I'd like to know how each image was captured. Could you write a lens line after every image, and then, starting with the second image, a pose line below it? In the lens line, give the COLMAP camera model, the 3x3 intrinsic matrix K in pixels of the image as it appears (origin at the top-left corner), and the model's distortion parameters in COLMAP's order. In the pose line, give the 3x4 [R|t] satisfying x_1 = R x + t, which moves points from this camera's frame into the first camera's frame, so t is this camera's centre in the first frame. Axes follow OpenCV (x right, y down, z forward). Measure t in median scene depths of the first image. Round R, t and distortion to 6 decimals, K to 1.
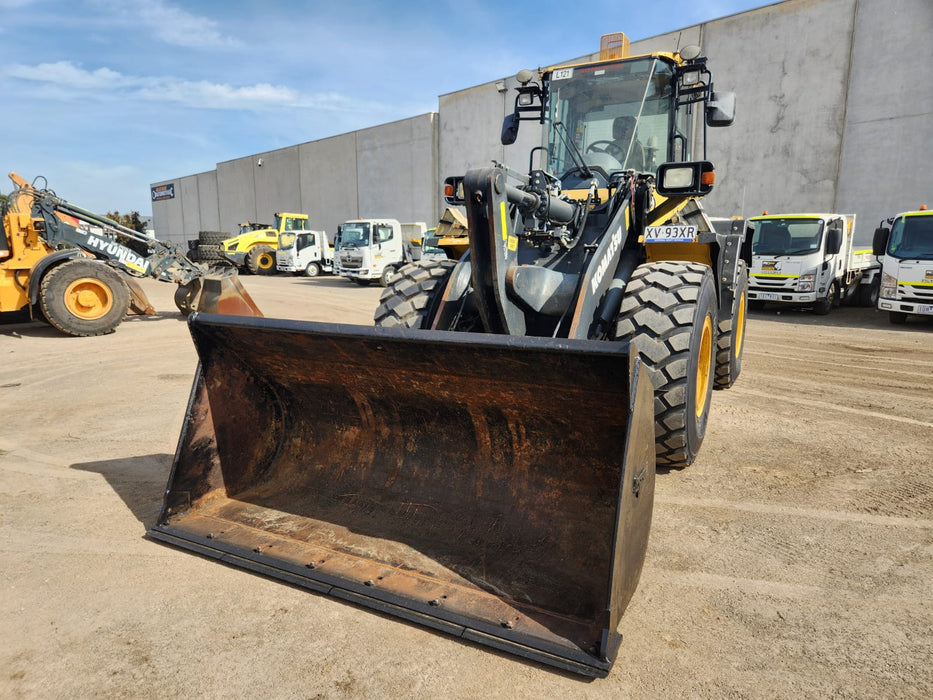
lens RADIAL K [[623.8, 0, 455.1], [0, 623.8, 354.8], [0, 0, 1]] dist [0.067364, -0.053334]
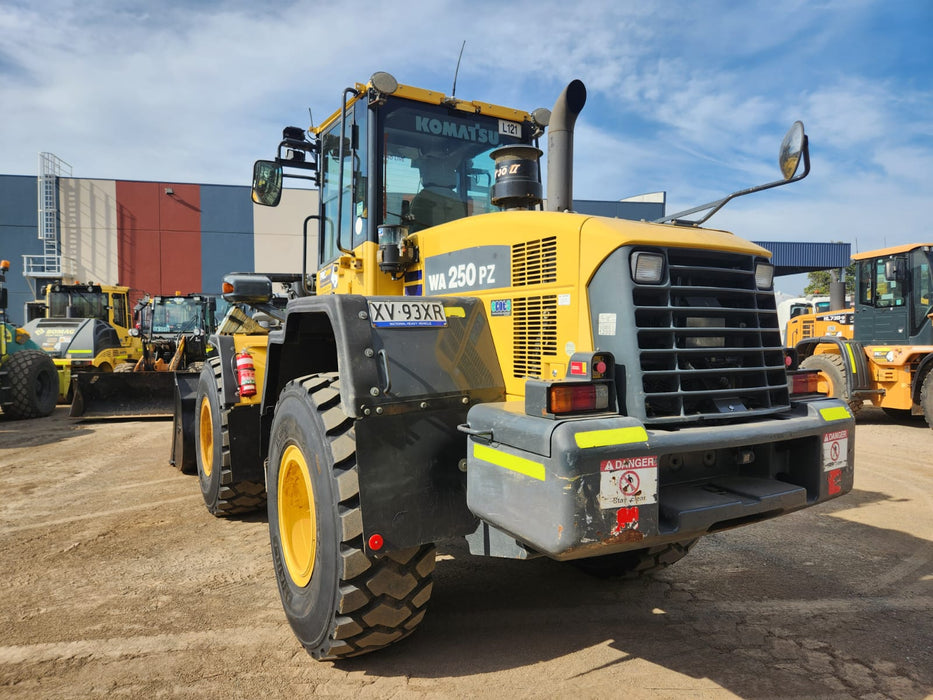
lens RADIAL K [[623.8, 0, 458.2], [0, 623.8, 348.4], [0, 0, 1]] dist [0.067364, -0.053334]
pose [[-0.516700, 0.018130, -0.855975, 1.181323], [-0.143761, 0.983744, 0.107616, -0.356770], [0.844011, 0.178661, -0.505694, 1.972078]]
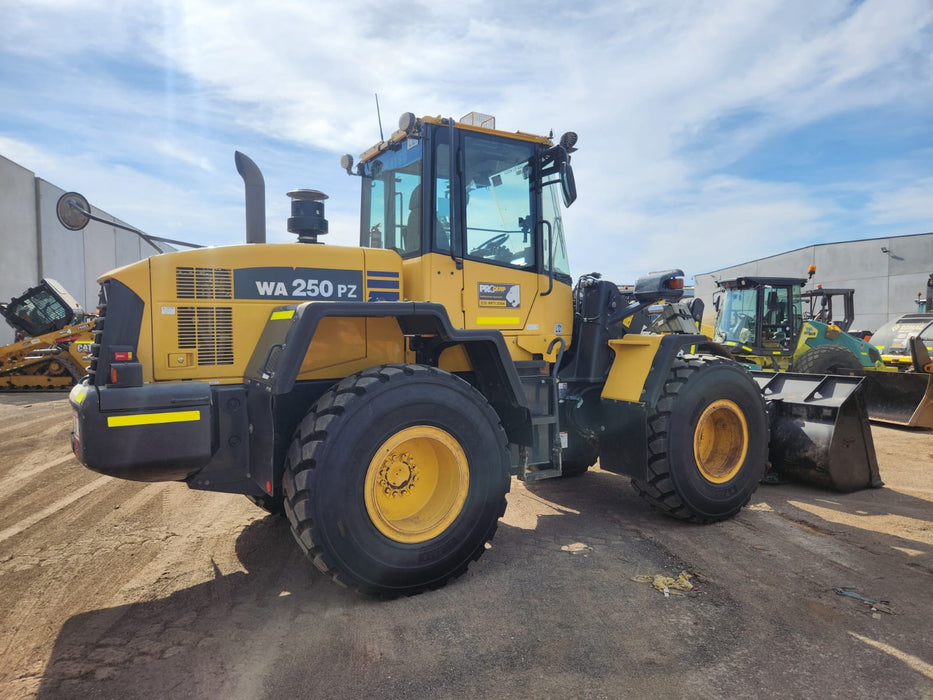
lens RADIAL K [[623.8, 0, 466.4], [0, 623.8, 351.3], [0, 0, 1]] dist [0.067364, -0.053334]
pose [[-0.867194, -0.015407, 0.497731, -0.243146], [0.084525, 0.980463, 0.177617, -0.431344], [-0.490744, 0.196099, -0.848950, 2.375969]]
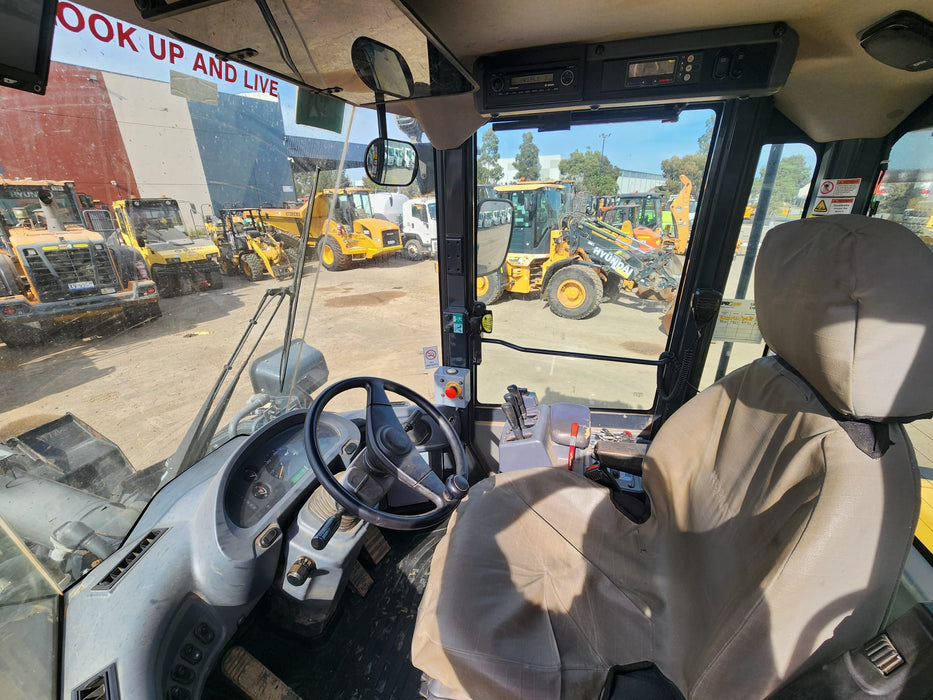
lens RADIAL K [[382.0, 0, 464.0], [0, 382.0, 349.5], [0, 0, 1]] dist [0.000597, -0.000241]
pose [[0.208120, 0.360501, -0.909244, 0.460727], [-0.150938, 0.930301, 0.334301, -0.518896], [0.966387, 0.067665, 0.248028, 1.294311]]
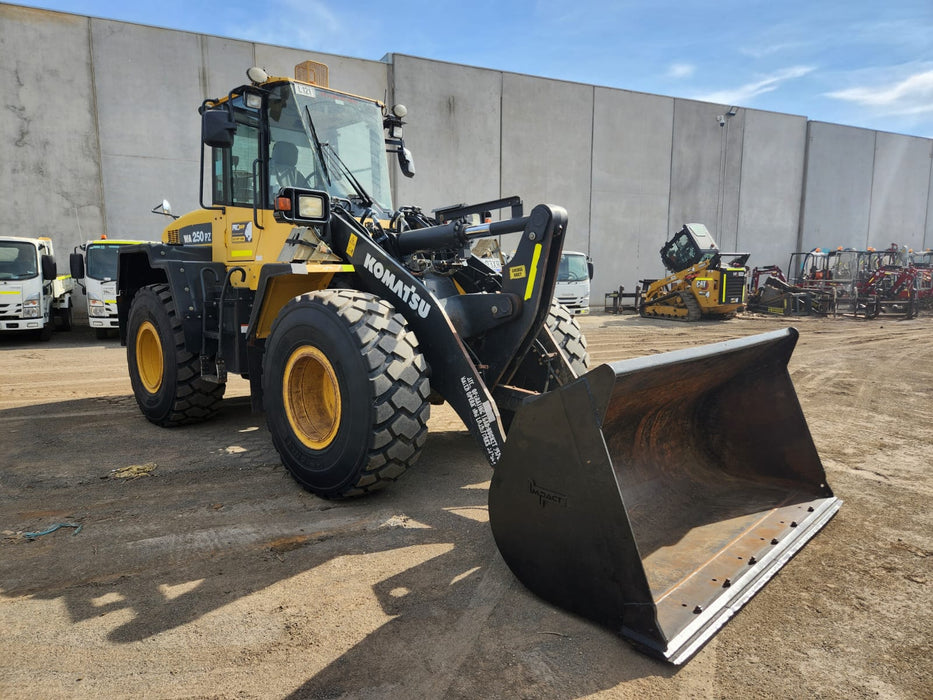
lens RADIAL K [[623.8, 0, 462.7], [0, 623.8, 350.5], [0, 0, 1]] dist [0.067364, -0.053334]
pose [[0.269543, -0.119441, 0.955553, -0.888067], [0.161280, 0.983862, 0.077485, -0.128208], [-0.949387, 0.133226, 0.284456, 0.713424]]
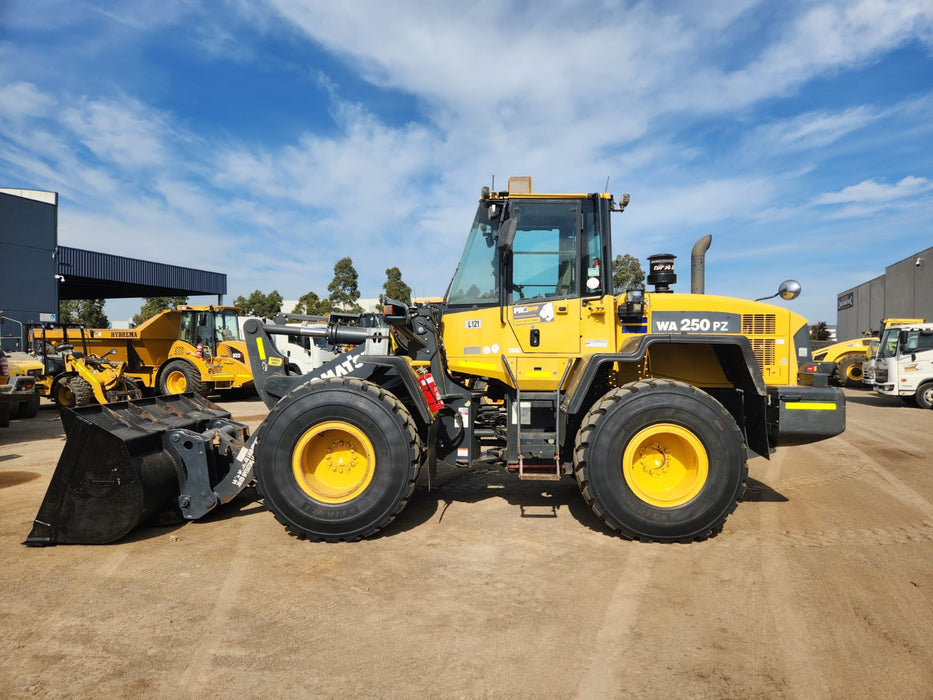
lens RADIAL K [[626.4, 0, 471.1], [0, 626.4, 350.4], [0, 0, 1]] dist [0.051966, -0.017521]
pose [[0.469833, -0.004425, -0.882744, 1.536005], [-0.150549, 0.984936, -0.085066, -0.125526], [0.869823, 0.172863, 0.462089, 0.600122]]
